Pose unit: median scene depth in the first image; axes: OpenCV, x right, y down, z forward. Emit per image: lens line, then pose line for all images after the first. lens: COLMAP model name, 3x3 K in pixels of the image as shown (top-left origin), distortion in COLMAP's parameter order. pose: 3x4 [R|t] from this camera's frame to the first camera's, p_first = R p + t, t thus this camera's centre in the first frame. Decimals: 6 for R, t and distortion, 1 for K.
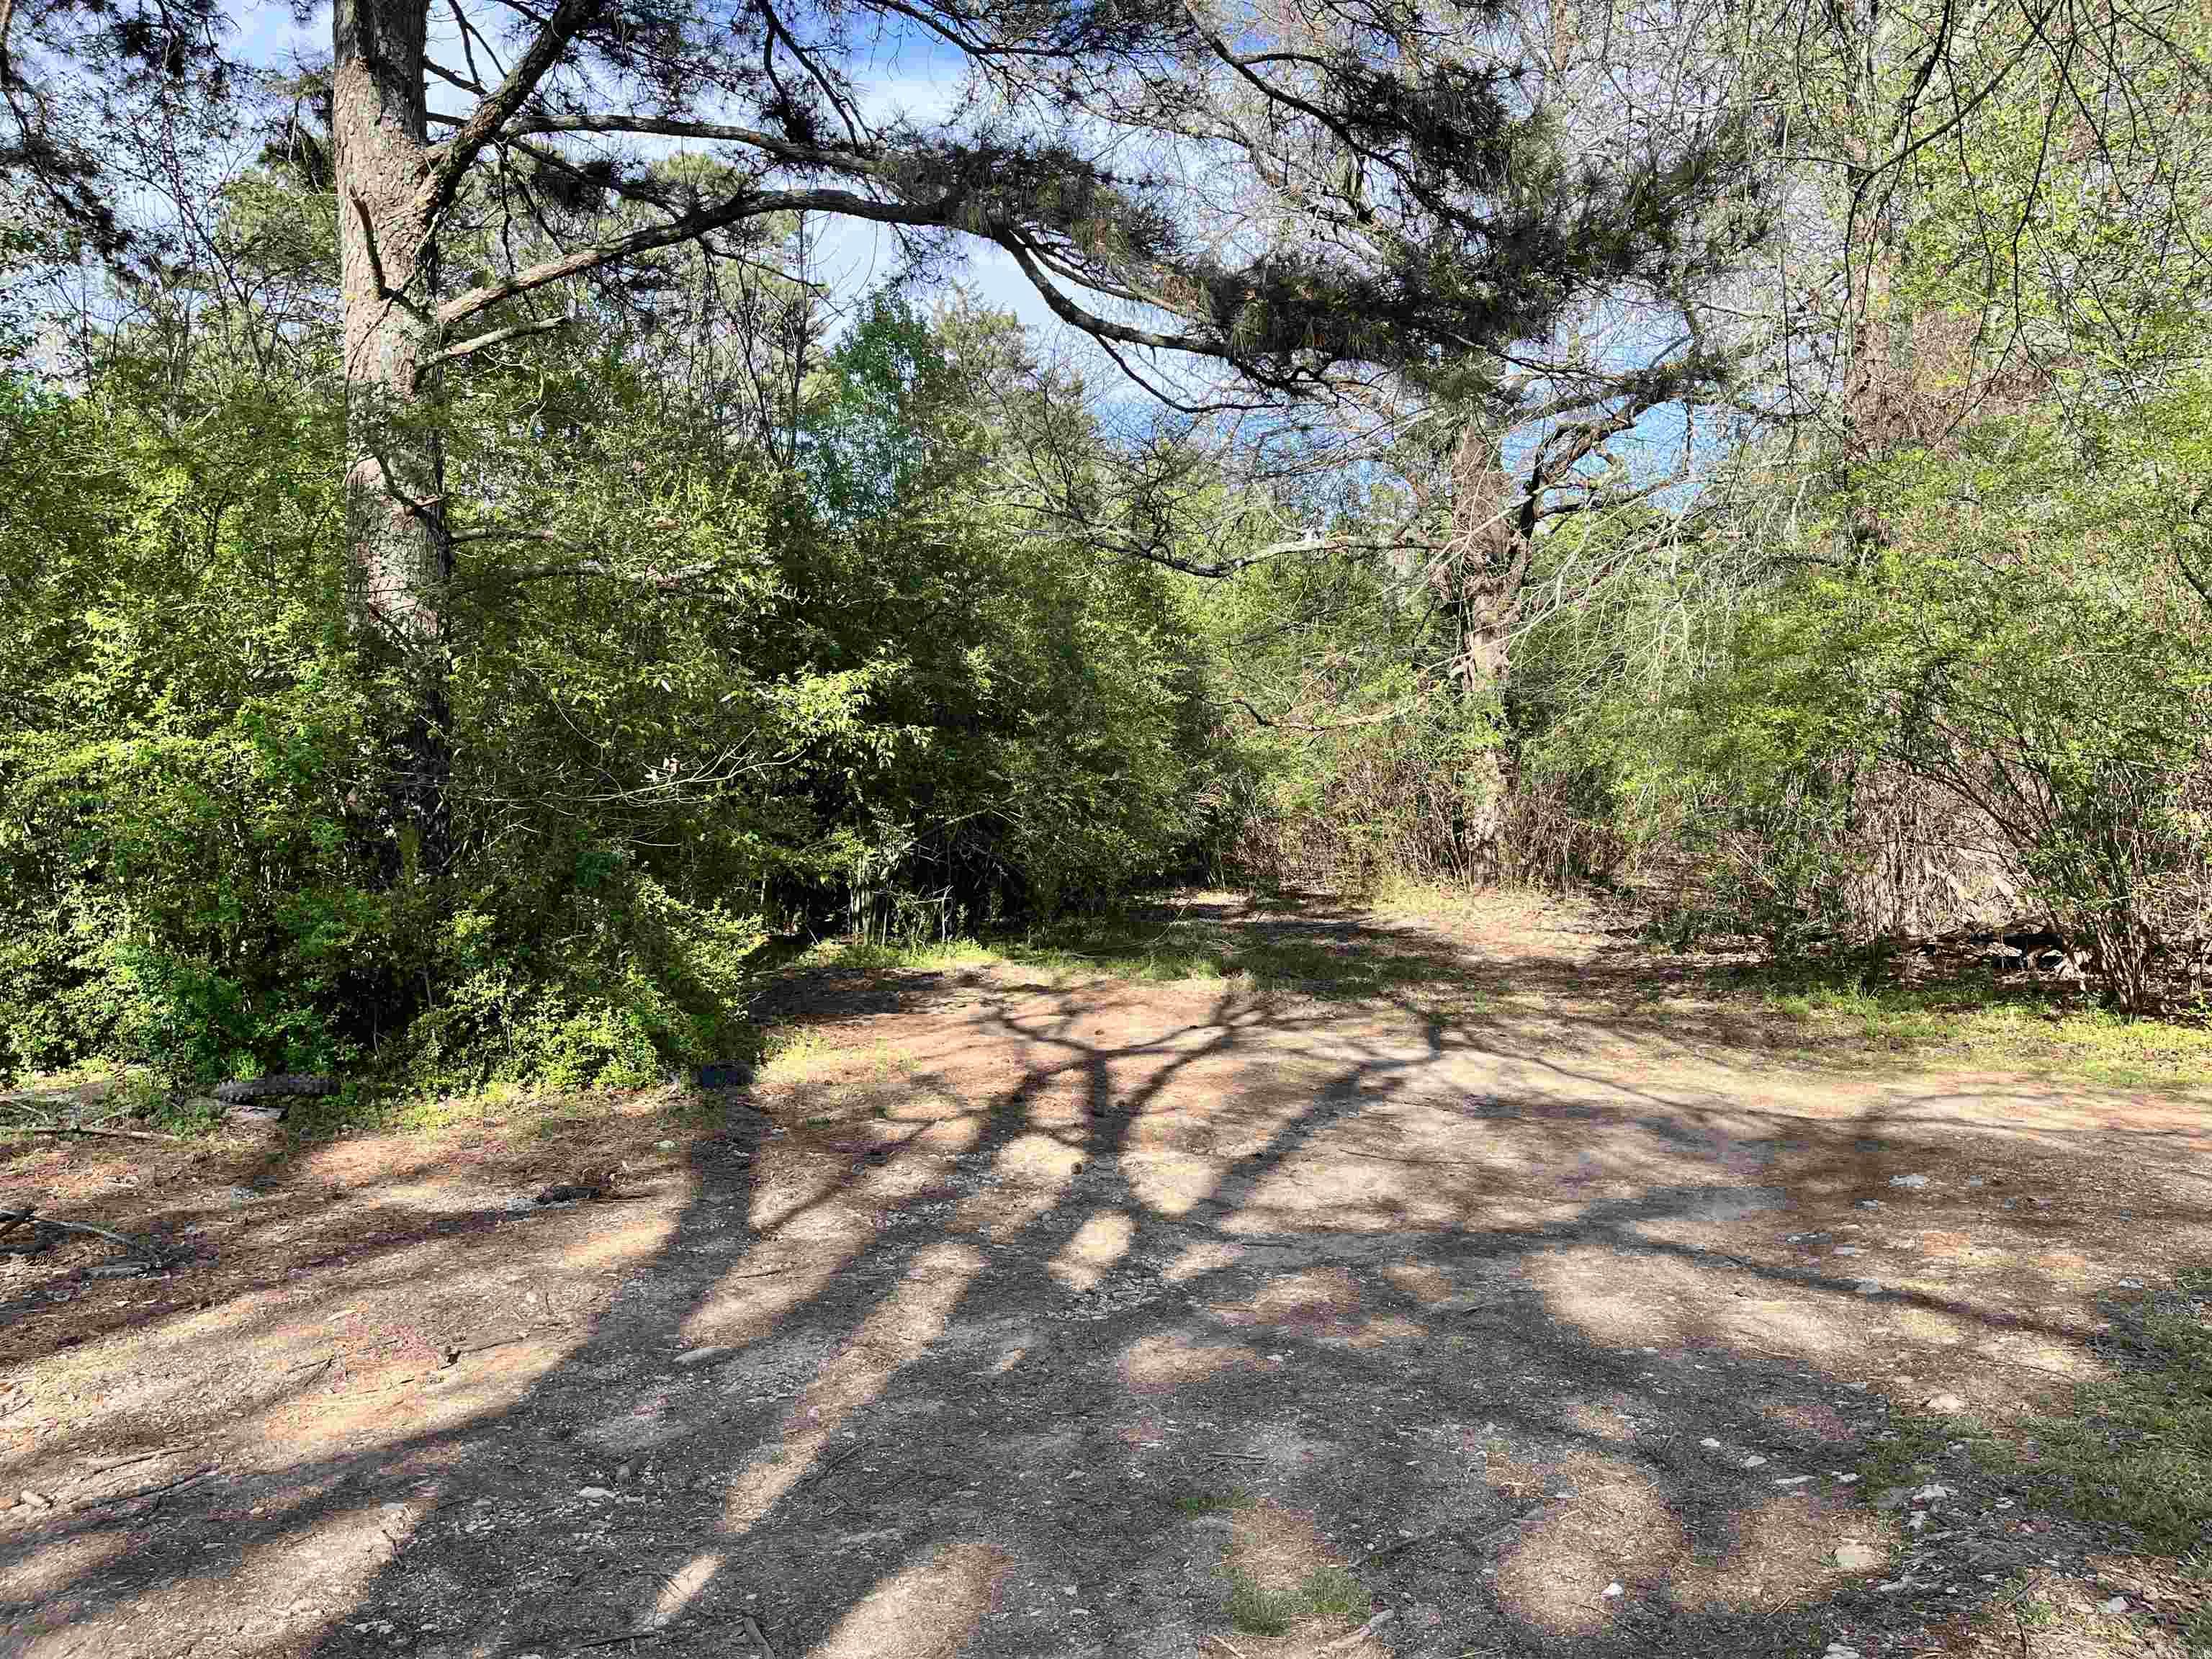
lens RADIAL K [[1672.0, 0, 1129.6], [0, 1672.0, 835.0], [0, 0, 1]] dist [0.070334, -0.088505]
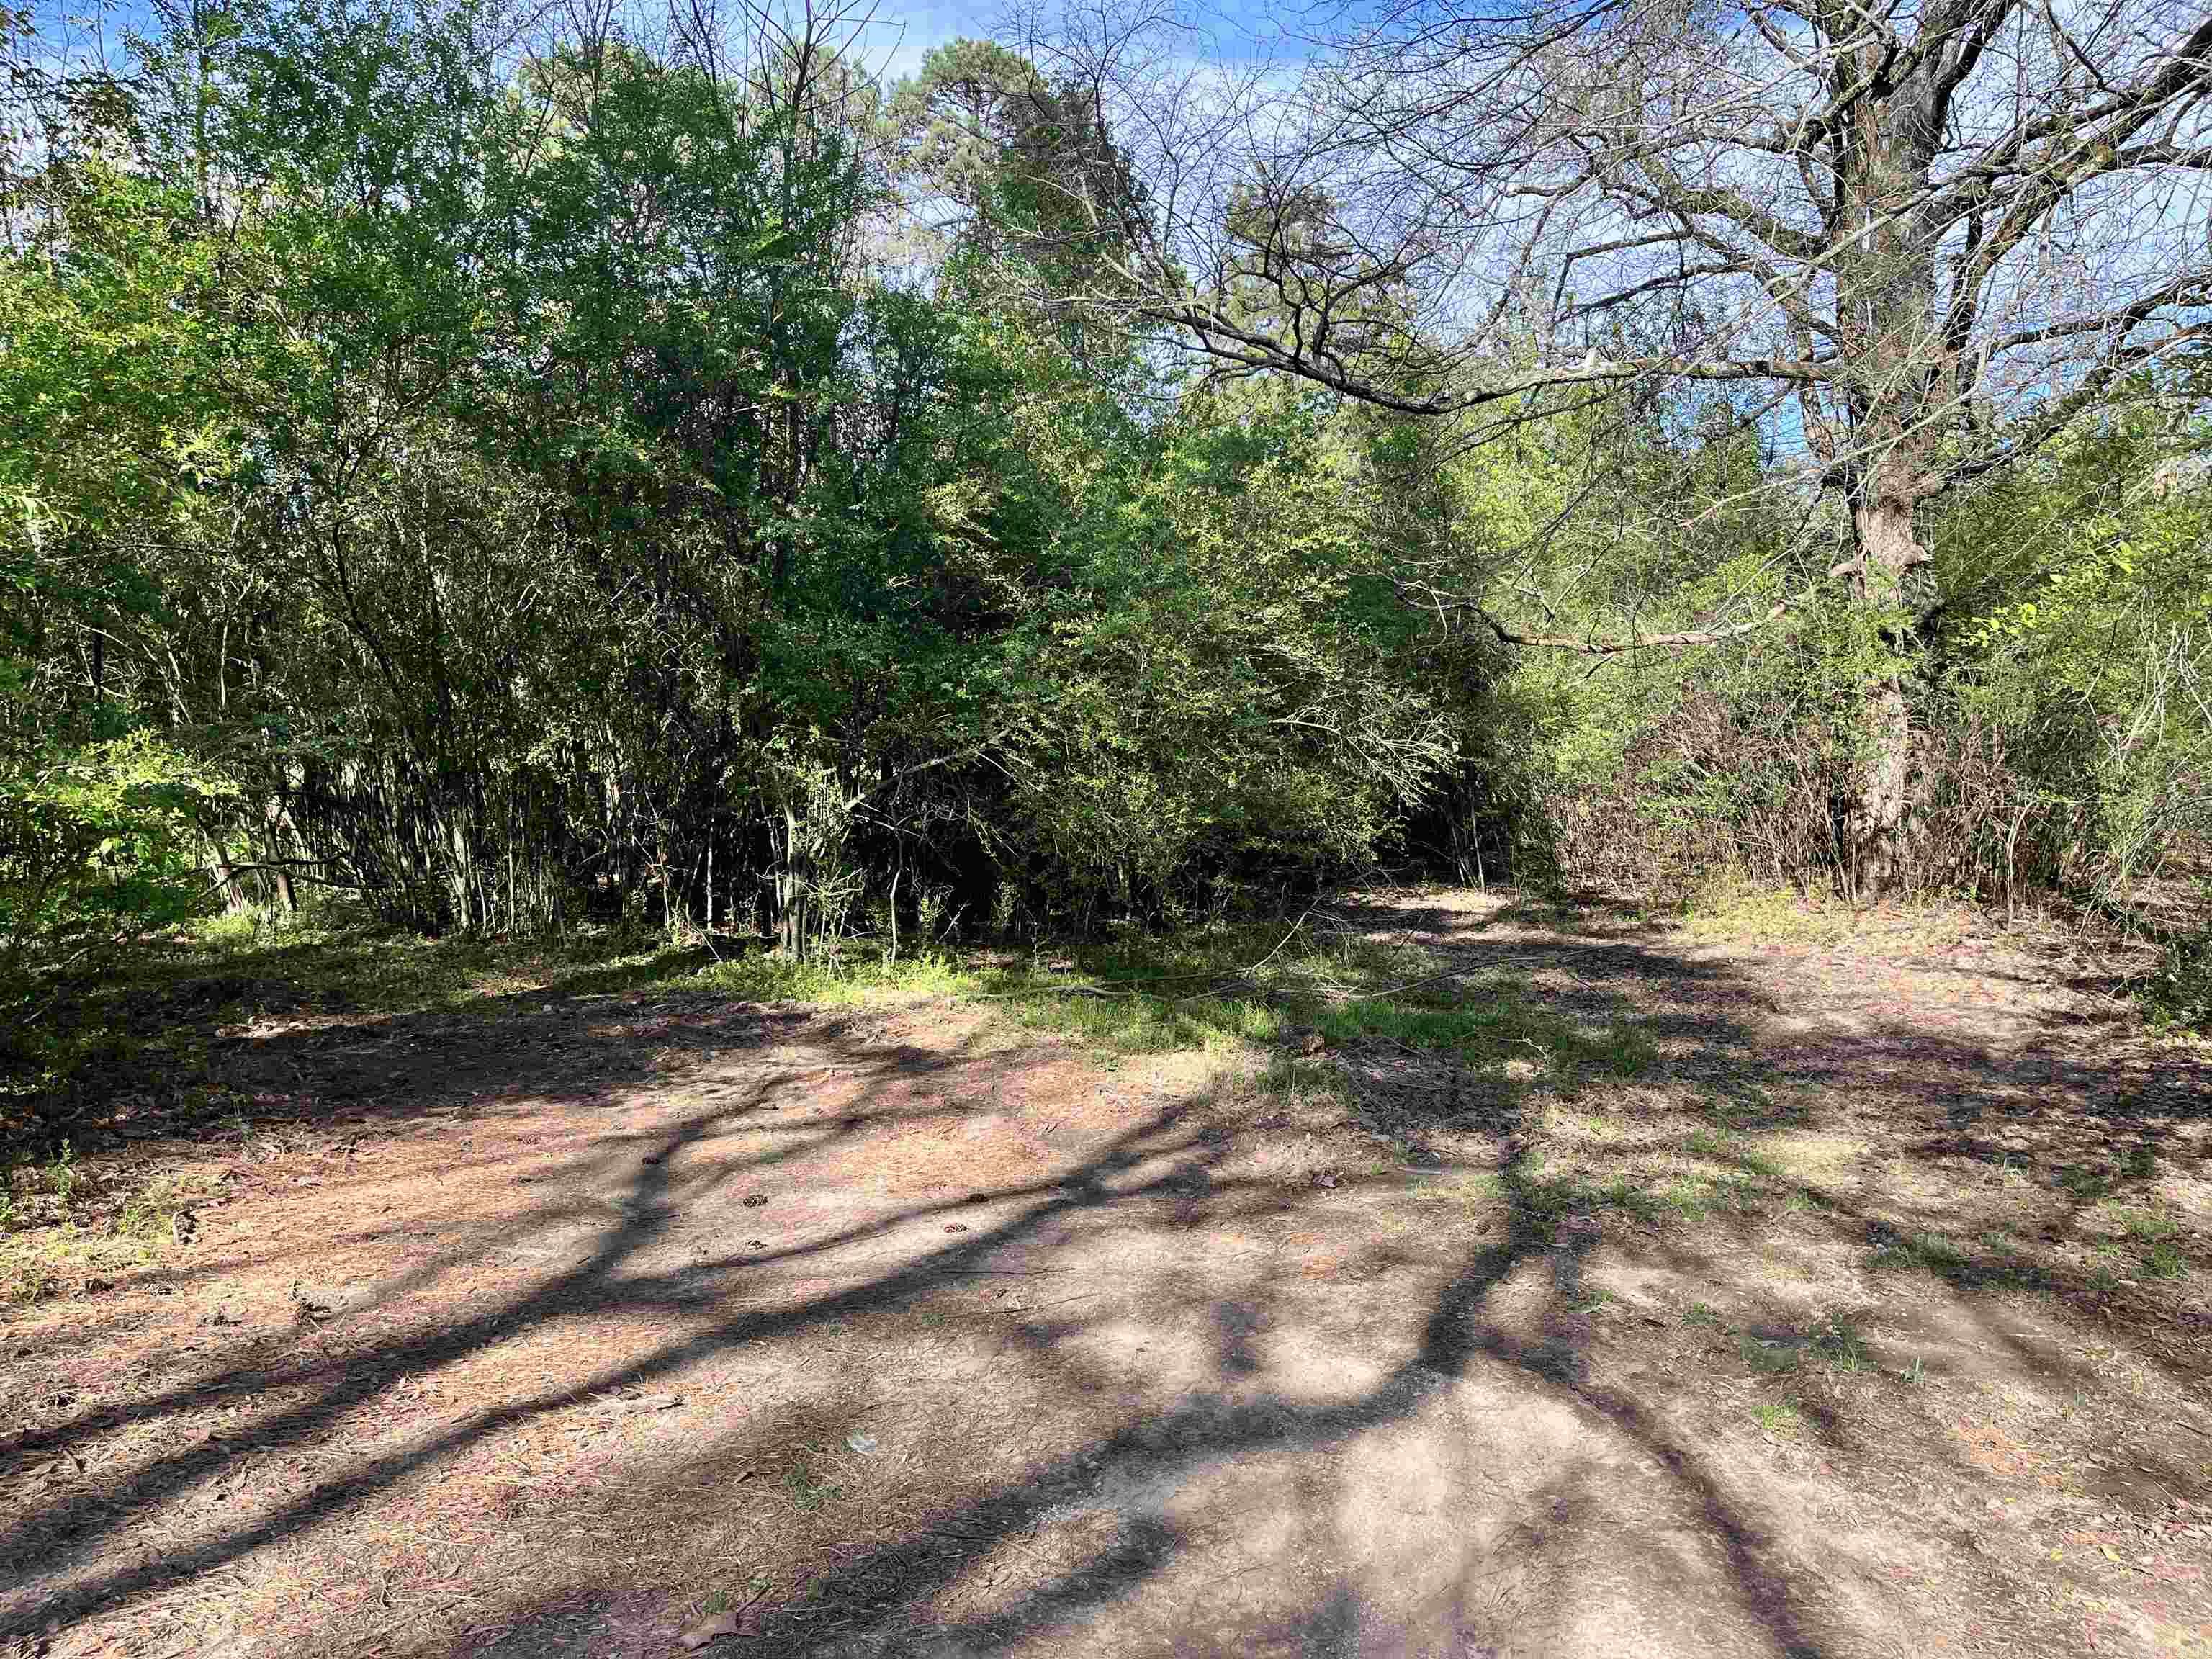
lens RADIAL K [[1672.0, 0, 1129.6], [0, 1672.0, 835.0], [0, 0, 1]] dist [0.070334, -0.088505]
pose [[0.968027, 0.022617, -0.249825, 0.096115], [-0.021081, 0.999739, 0.008823, 0.007215], [0.249959, -0.003274, 0.968251, 0.295977]]
